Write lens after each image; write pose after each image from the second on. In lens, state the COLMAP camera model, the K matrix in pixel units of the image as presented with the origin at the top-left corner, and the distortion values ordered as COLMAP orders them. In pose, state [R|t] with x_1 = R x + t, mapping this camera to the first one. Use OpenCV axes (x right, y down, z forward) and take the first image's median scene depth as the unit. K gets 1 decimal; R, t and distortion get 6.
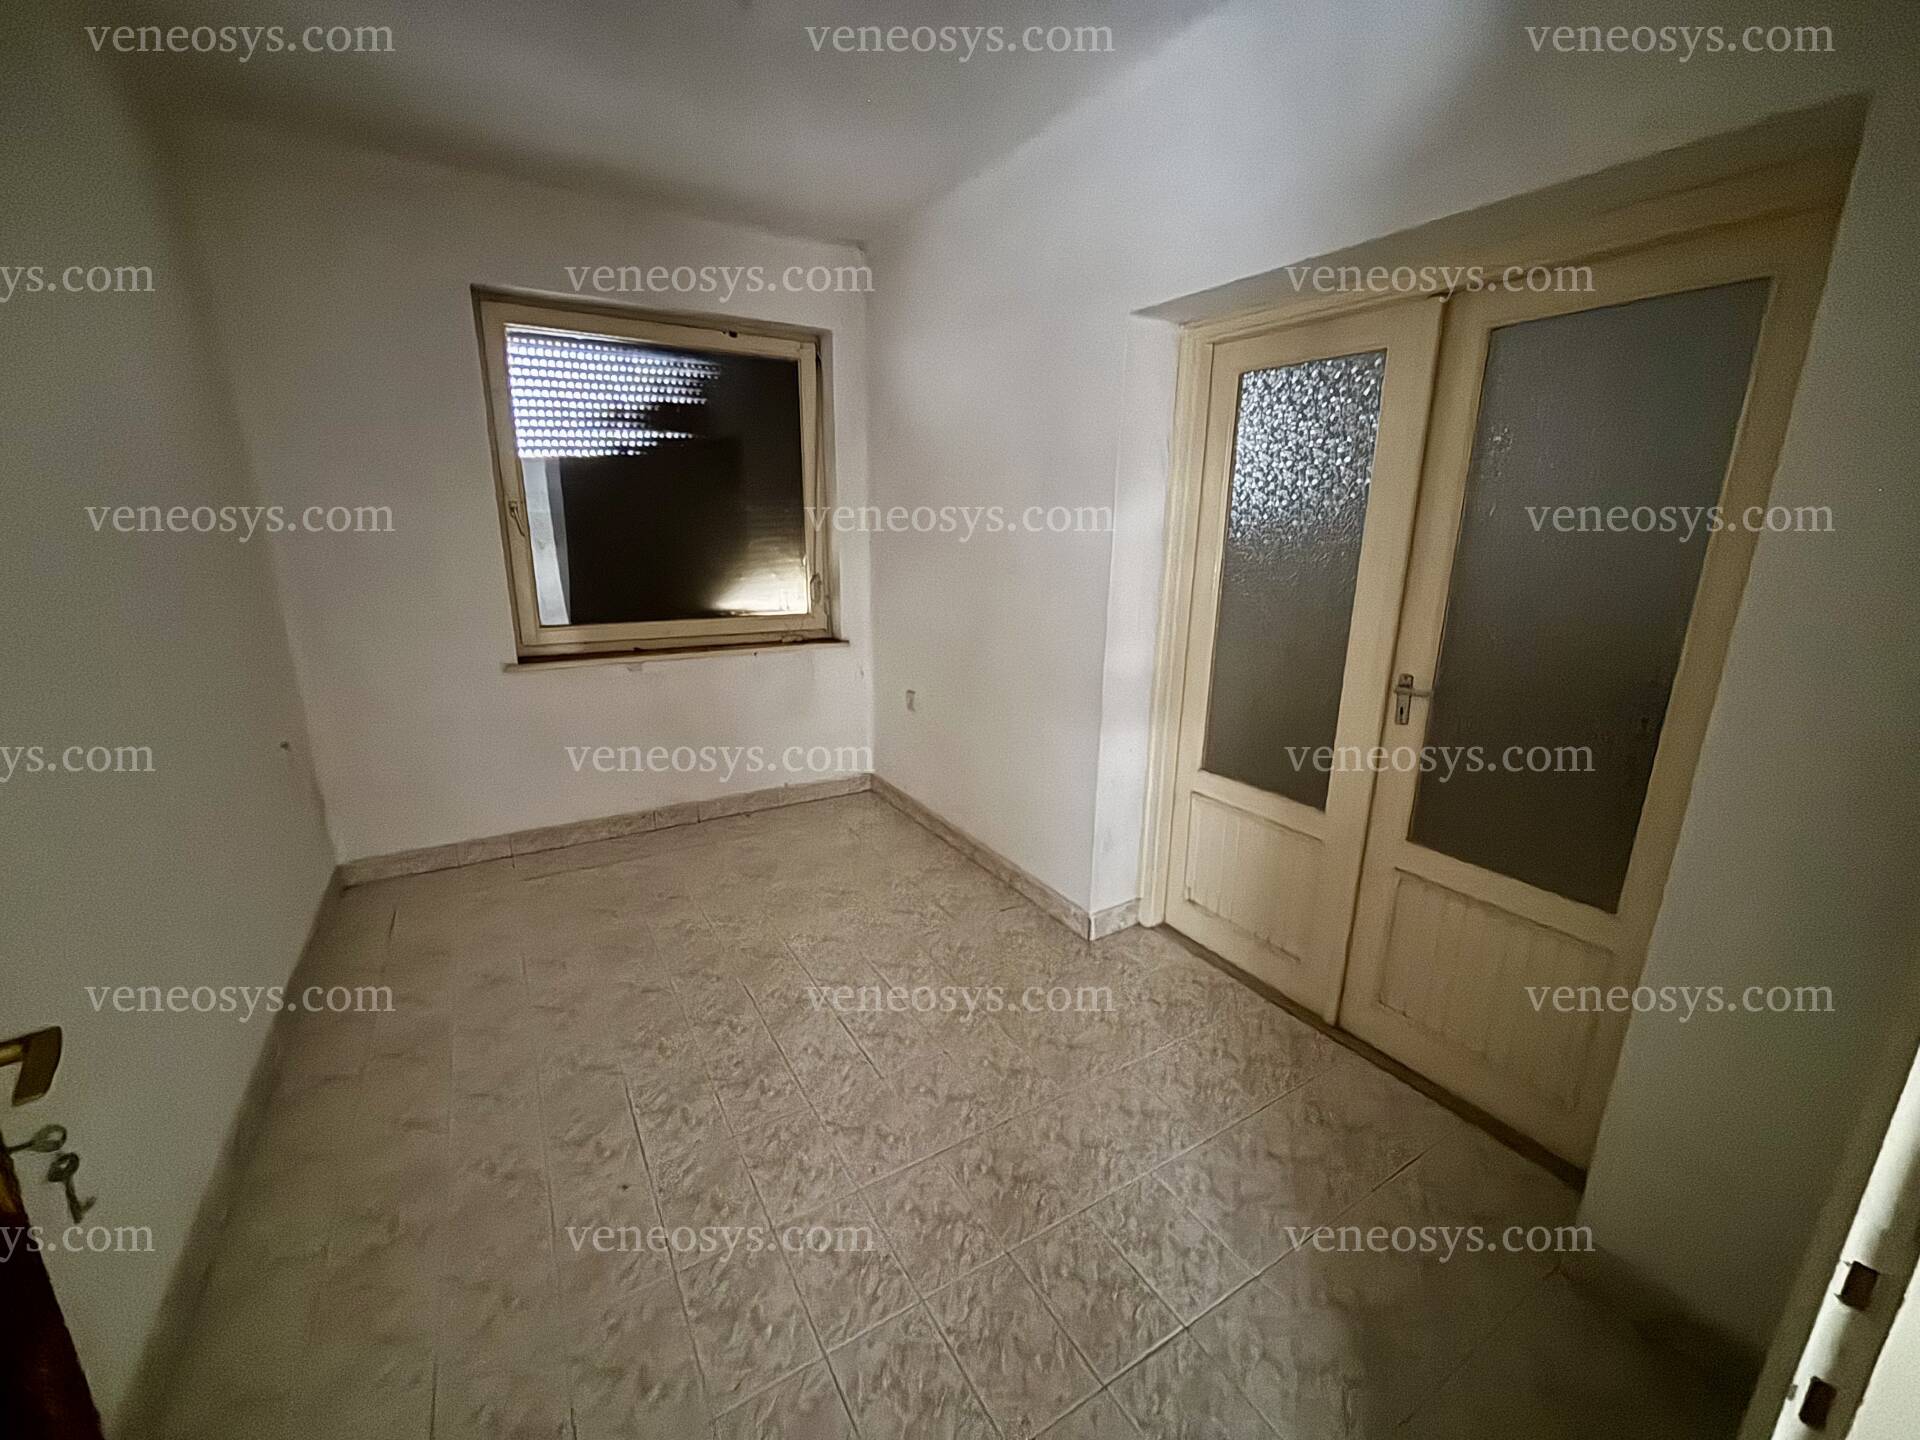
lens RADIAL K [[777.4, 0, 960.0], [0, 777.4, 720.0], [0, 0, 1]] dist [0.000439, 0.000140]
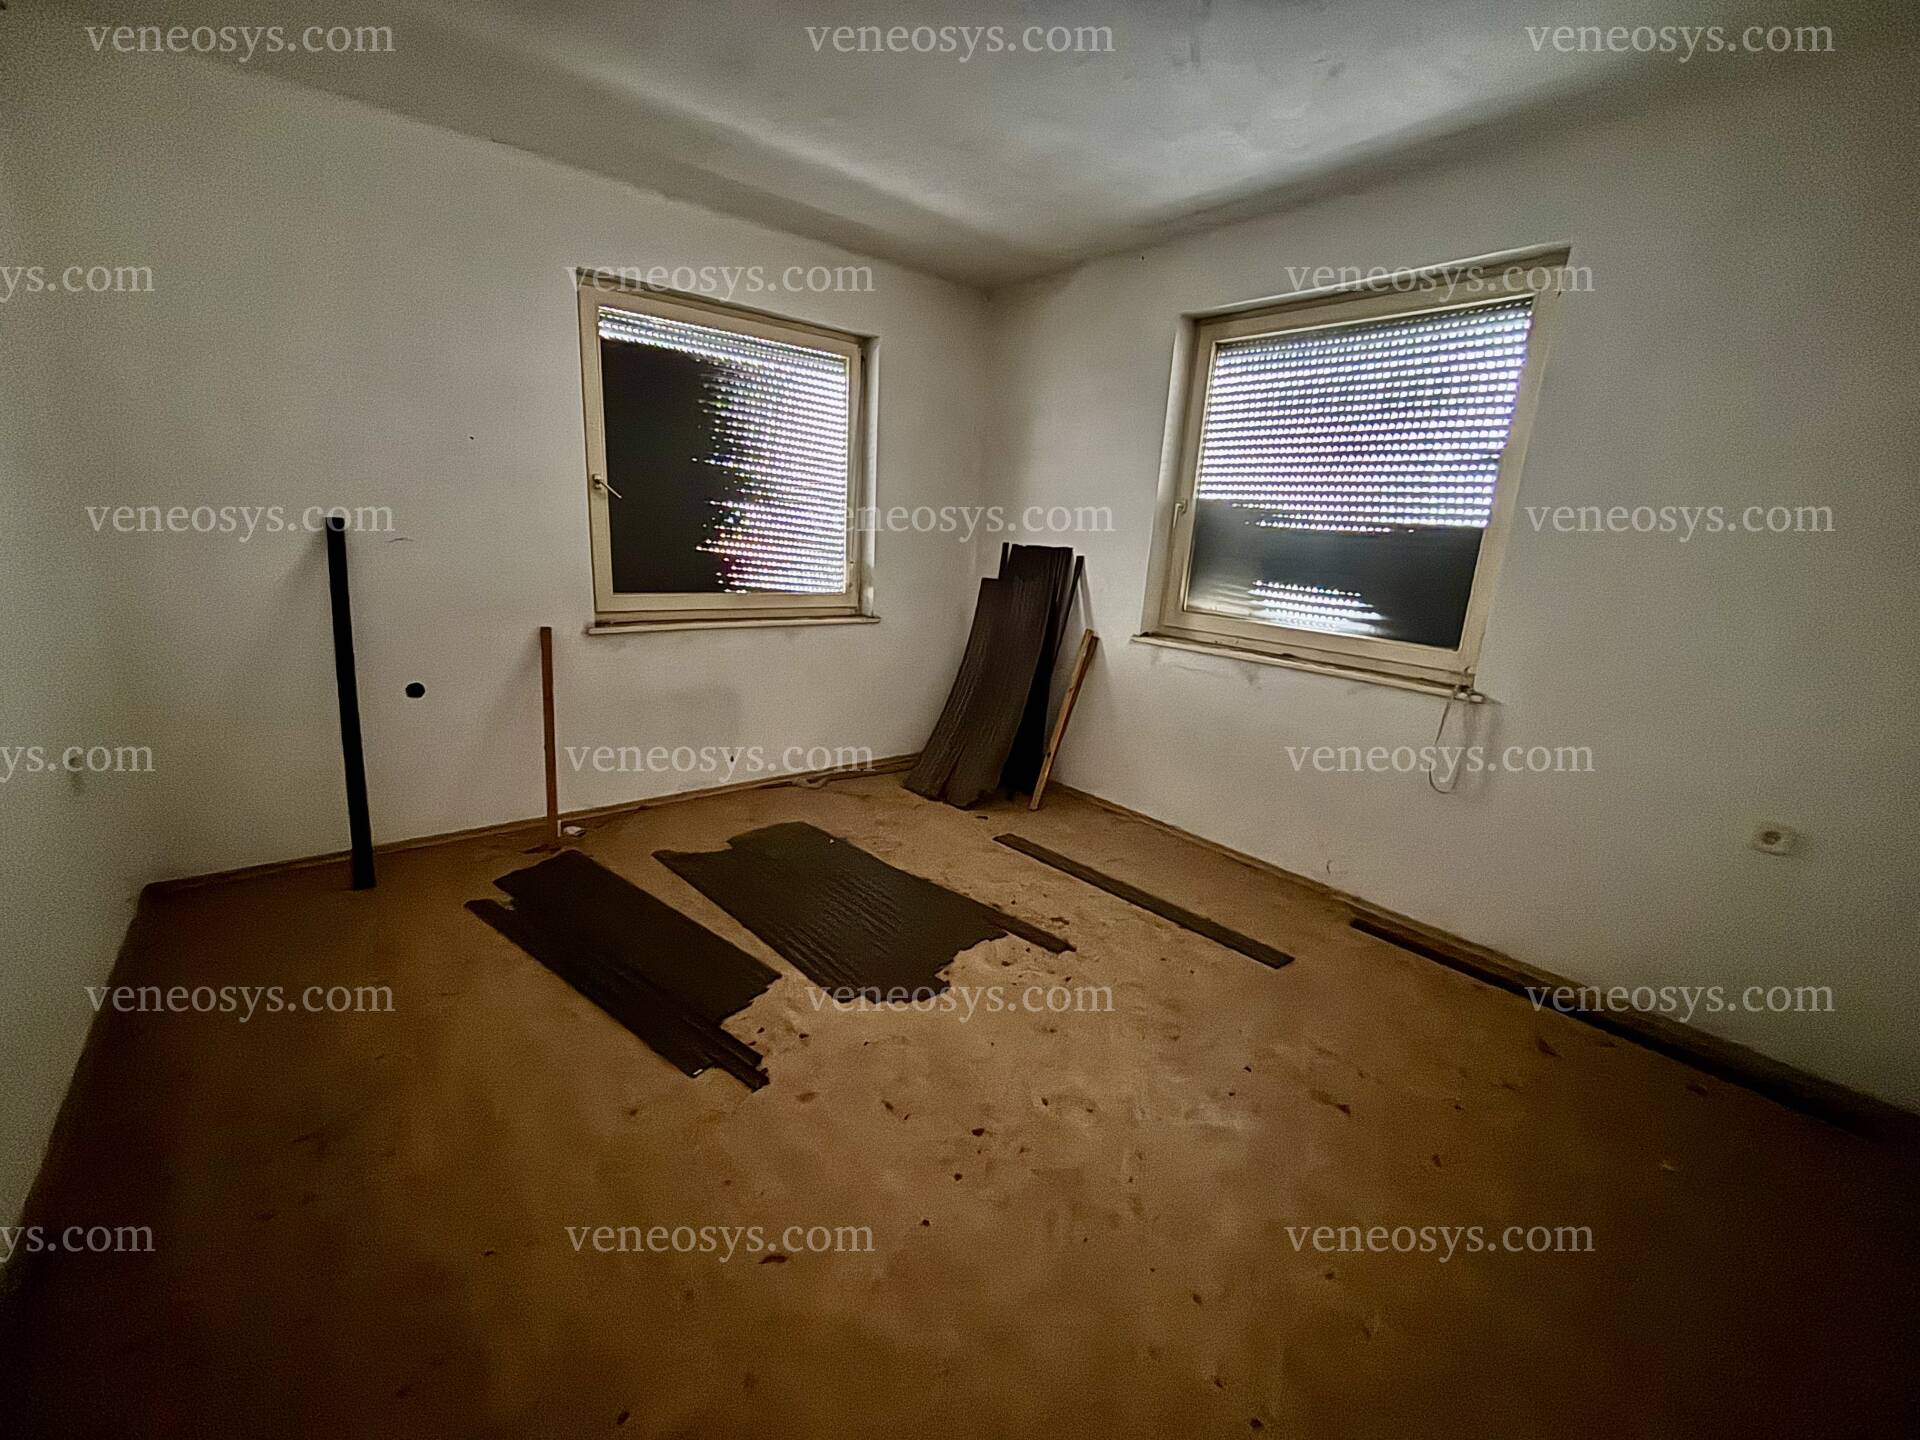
lens RADIAL K [[777.4, 0, 960.0], [0, 777.4, 720.0], [0, 0, 1]] dist [0.000439, 0.000140]
pose [[1.000000, 0.000042, -0.000438, 0.252346], [-0.000042, 1.000000, 0.000257, -0.000053], [0.000438, -0.000257, 1.000000, -0.000074]]
